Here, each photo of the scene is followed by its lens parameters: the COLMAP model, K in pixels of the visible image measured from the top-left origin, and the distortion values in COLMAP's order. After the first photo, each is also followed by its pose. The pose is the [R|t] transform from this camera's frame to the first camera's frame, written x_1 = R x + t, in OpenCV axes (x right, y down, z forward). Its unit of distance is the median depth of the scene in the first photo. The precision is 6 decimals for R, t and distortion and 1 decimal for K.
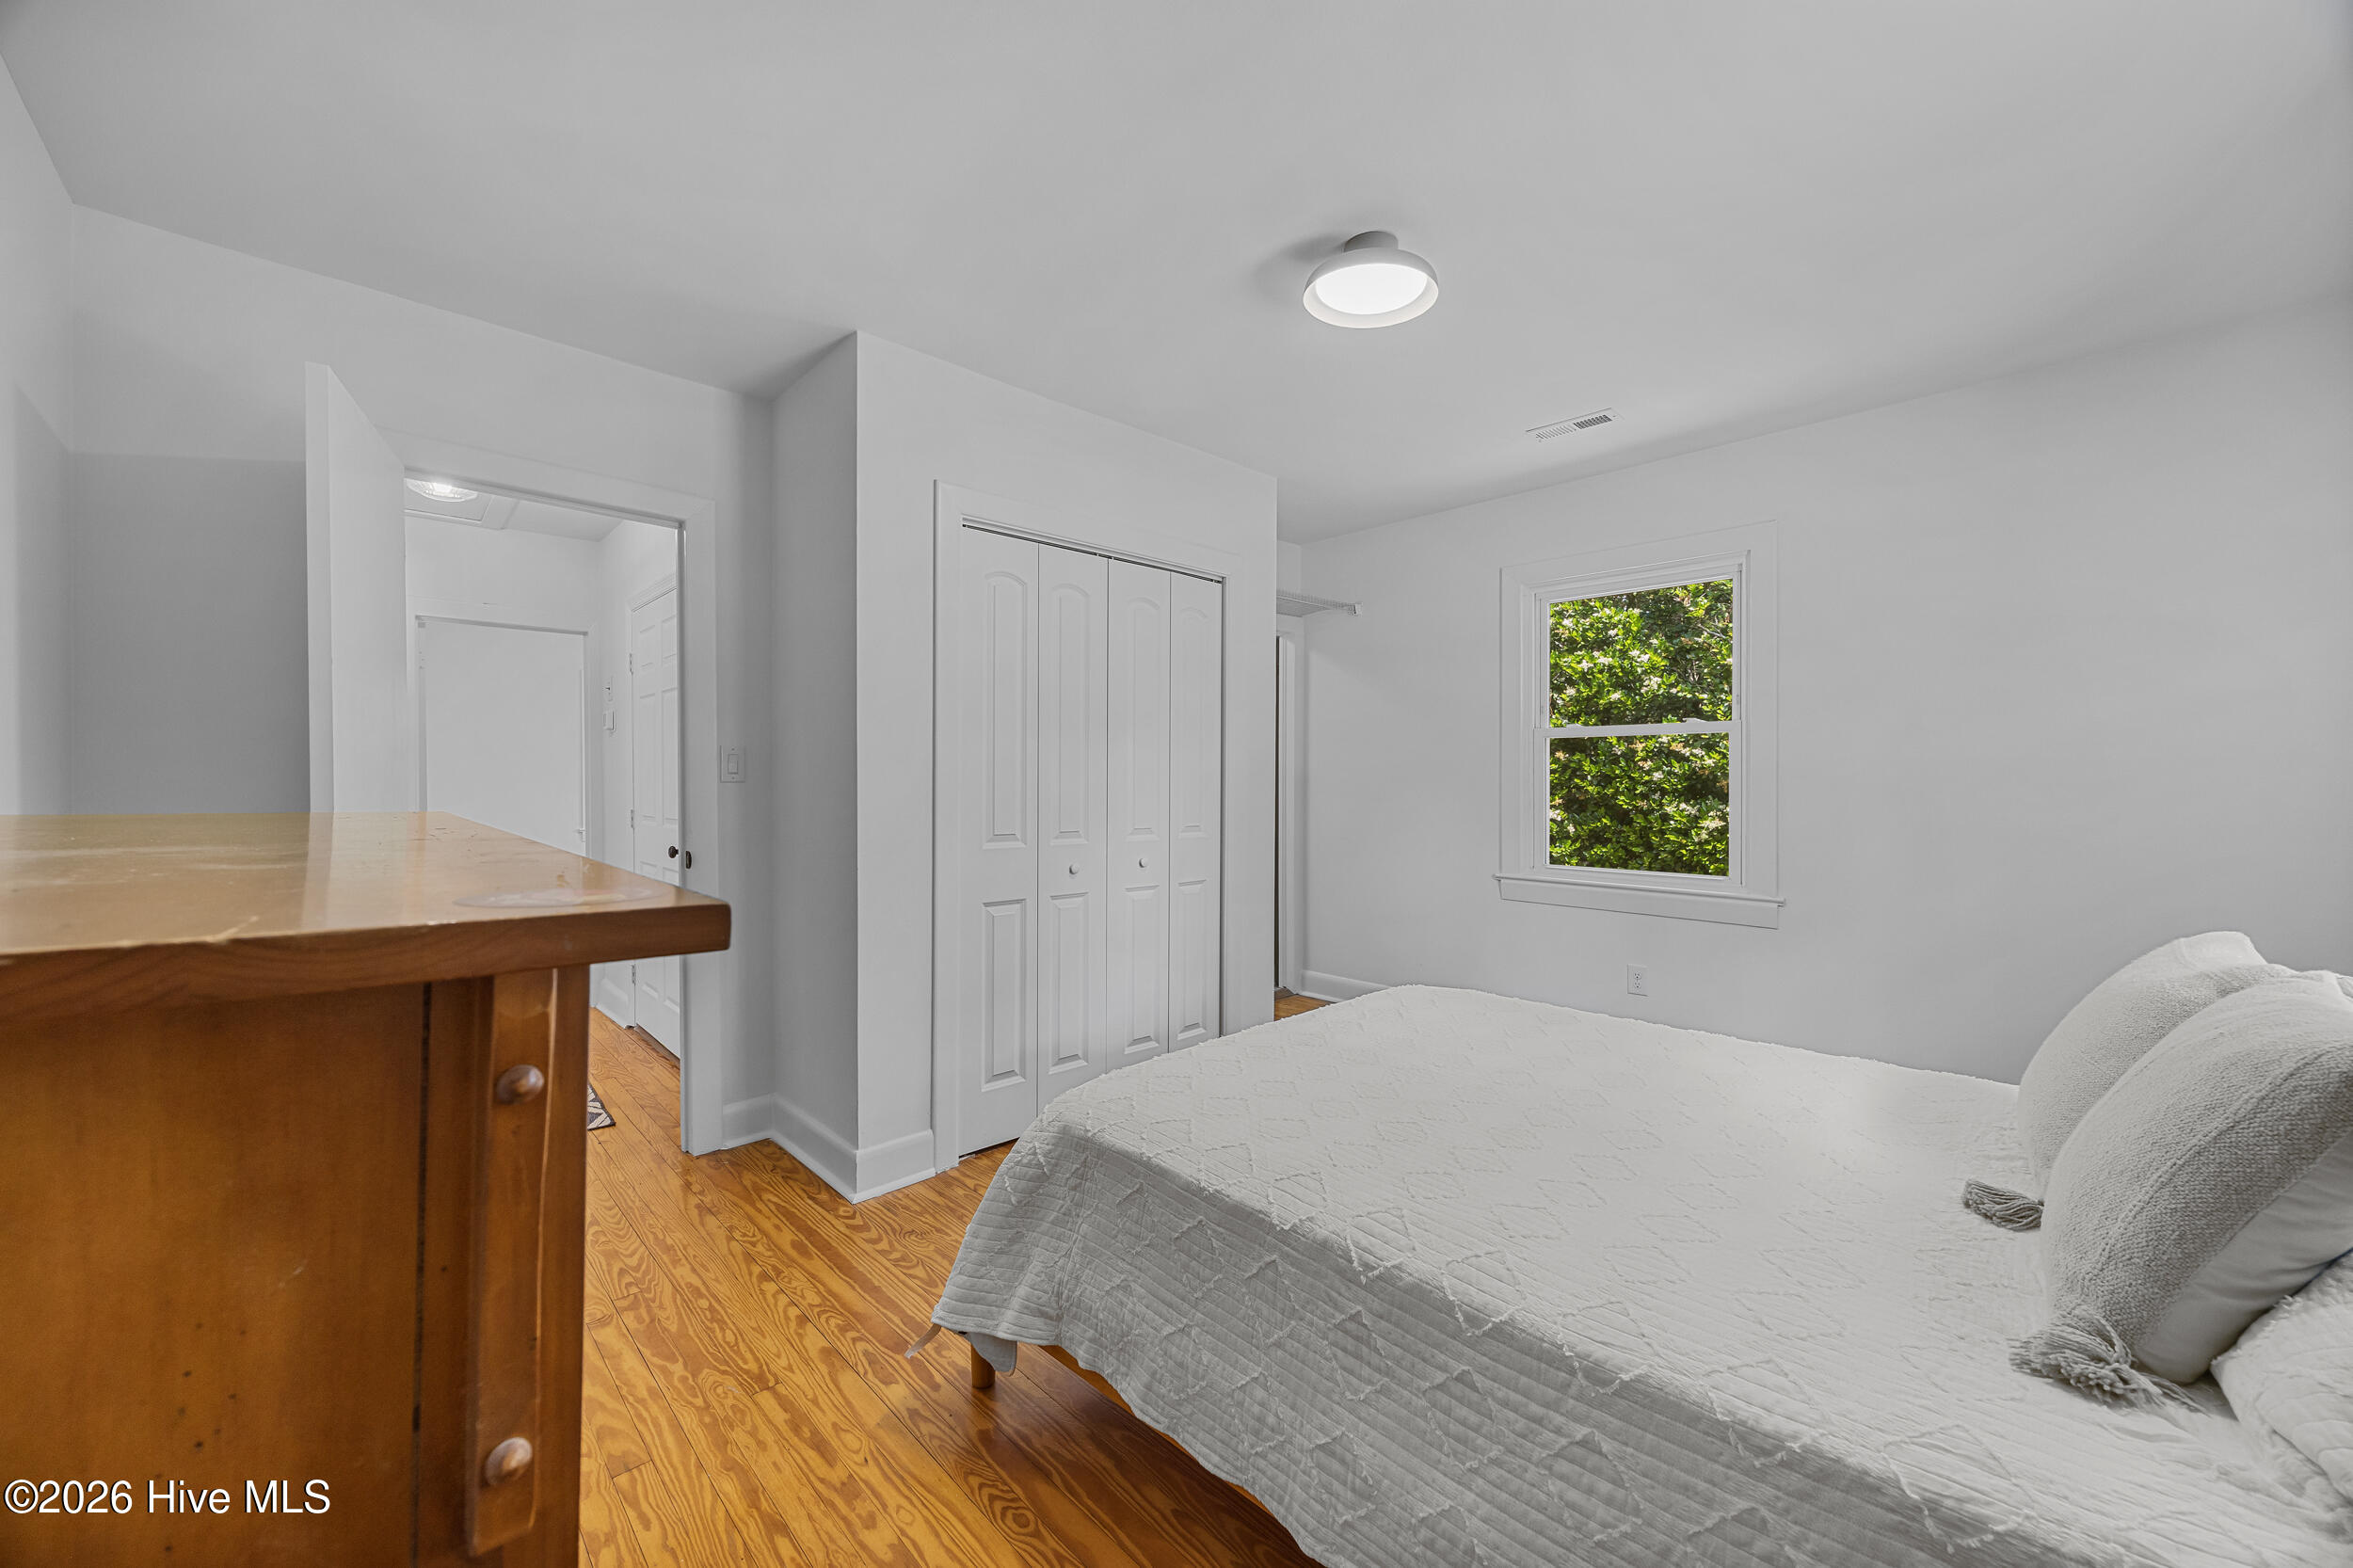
lens RADIAL K [[895.3, 0, 1177.9], [0, 895.3, 781.8], [0, 0, 1]] dist [-0.001153, 0.000650]
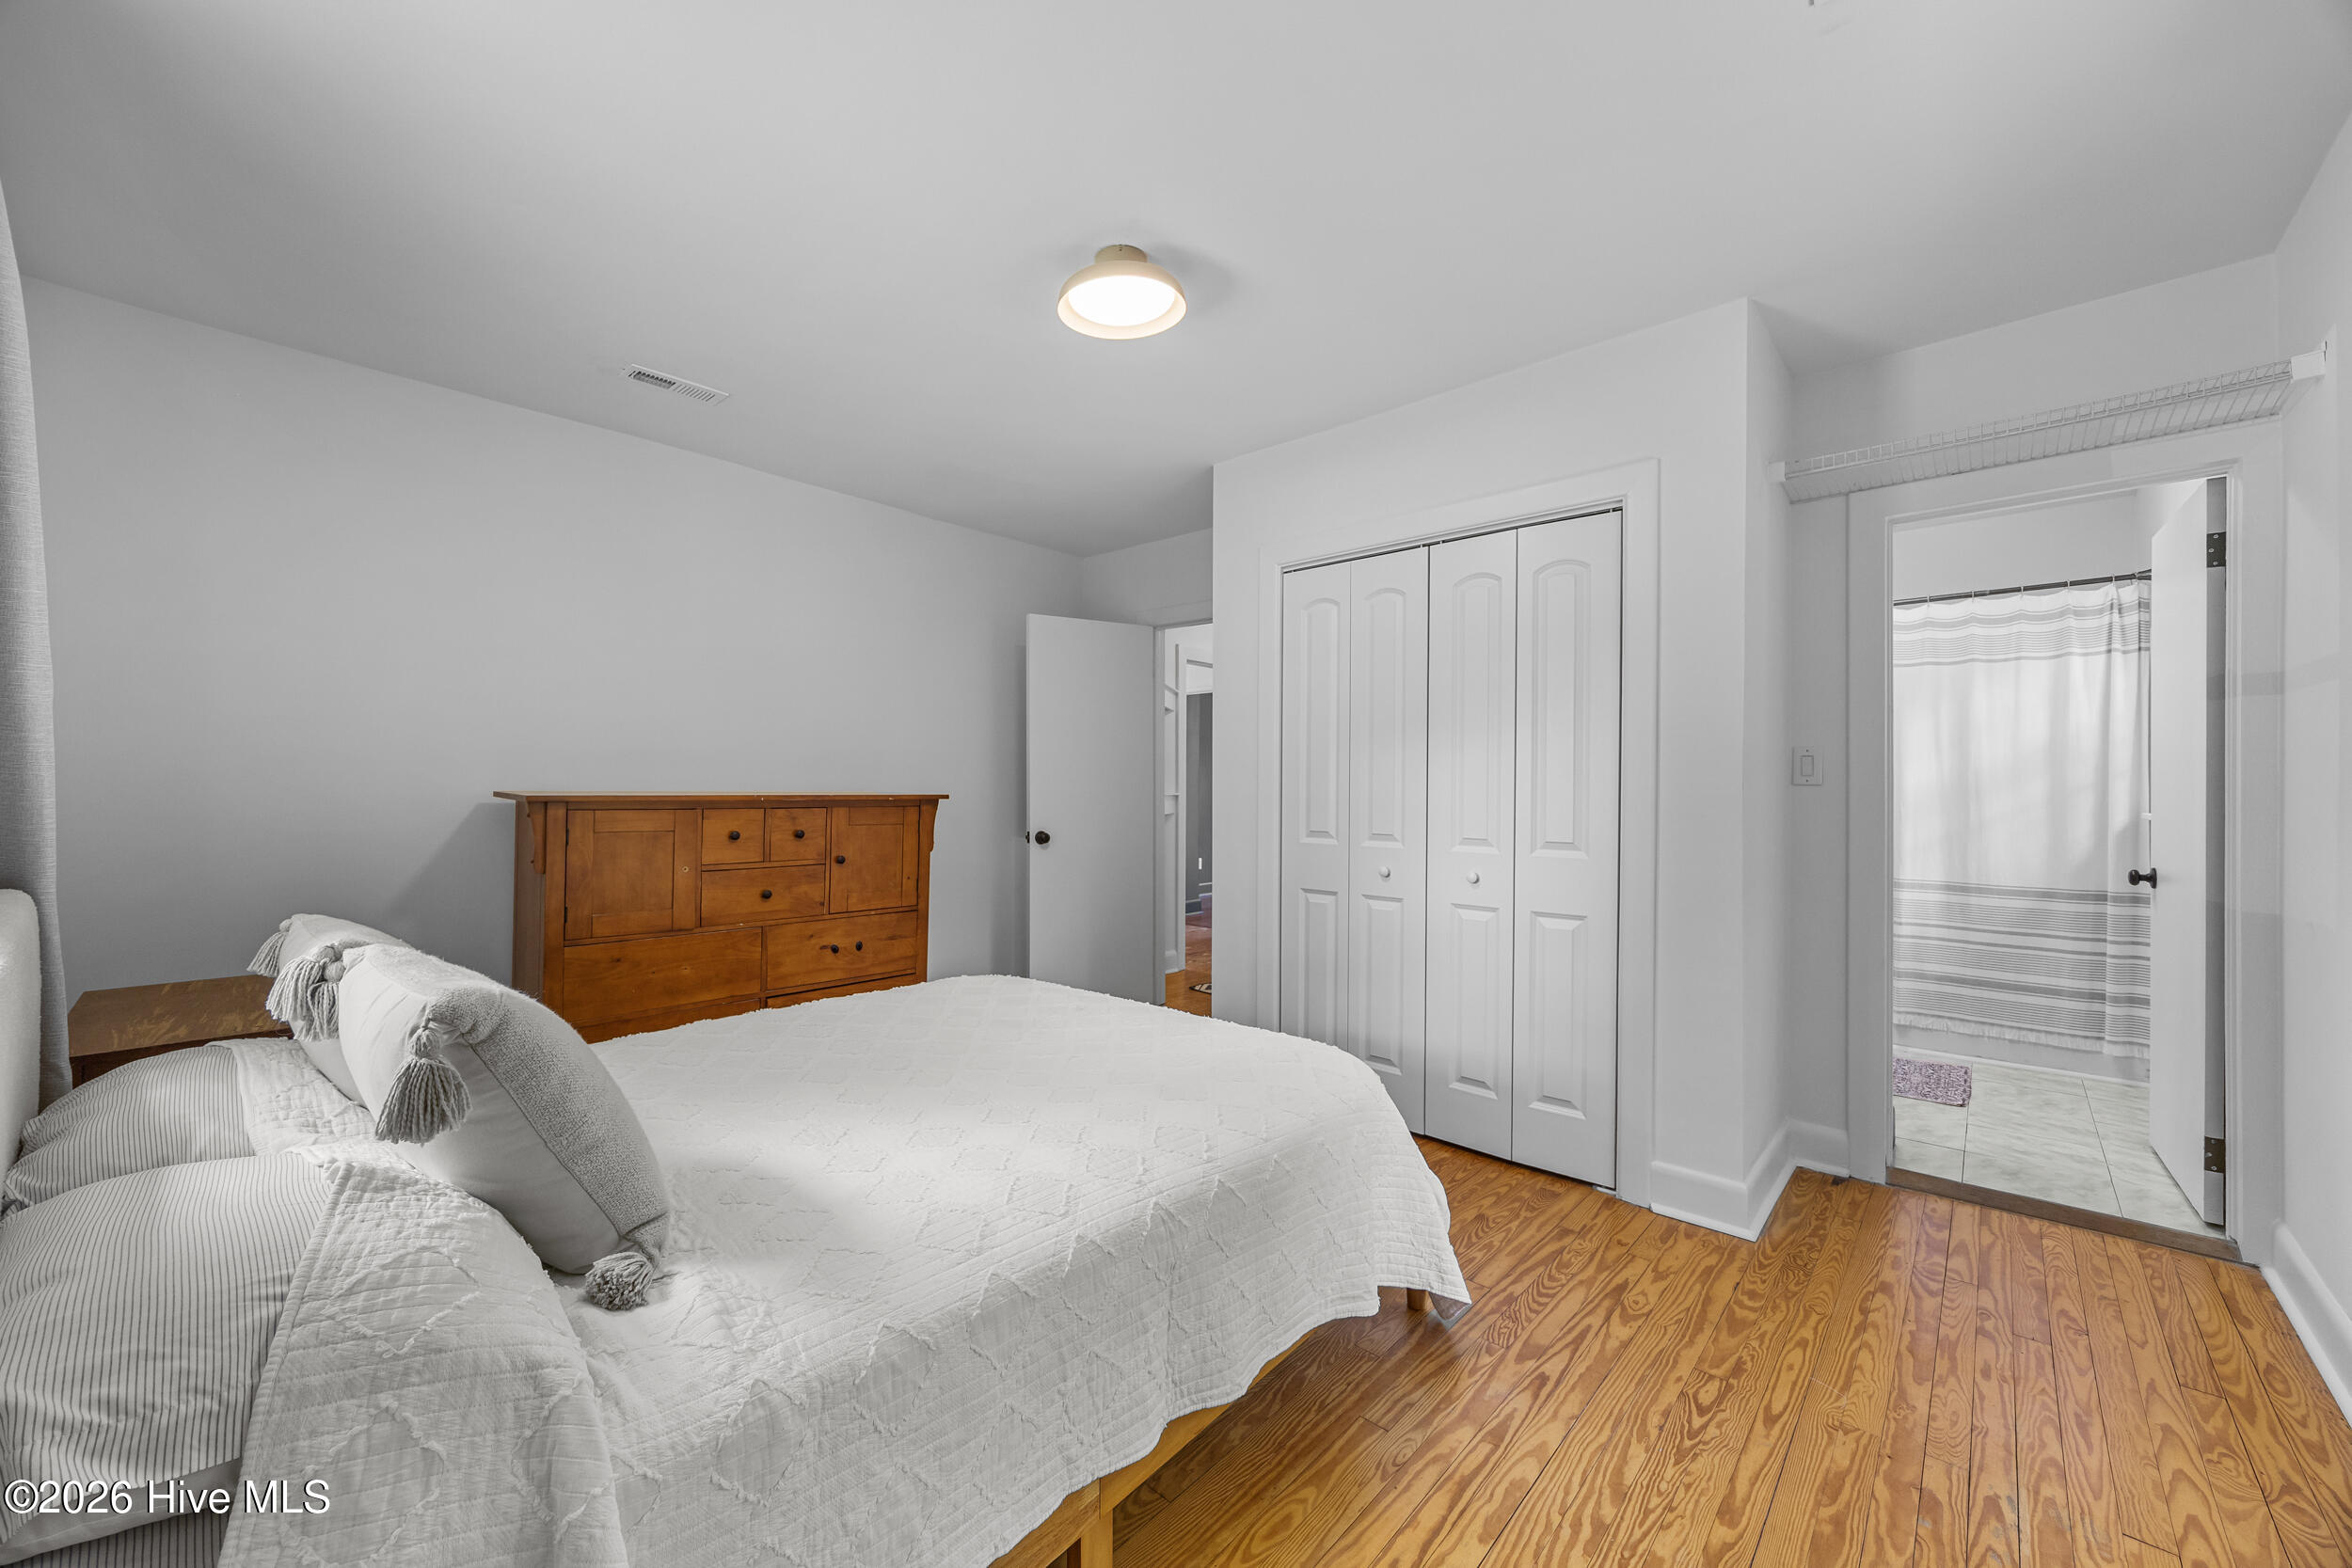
lens RADIAL K [[894.8, 0, 1179.1], [0, 894.8, 786.0], [0, 0, 1]] dist [-0.001153, 0.000650]
pose [[0.076205, -0.000755, -0.997092, 0.860389], [-0.004435, 0.999990, -0.001096, 0.003374], [0.997082, 0.004505, 0.076201, 0.689486]]
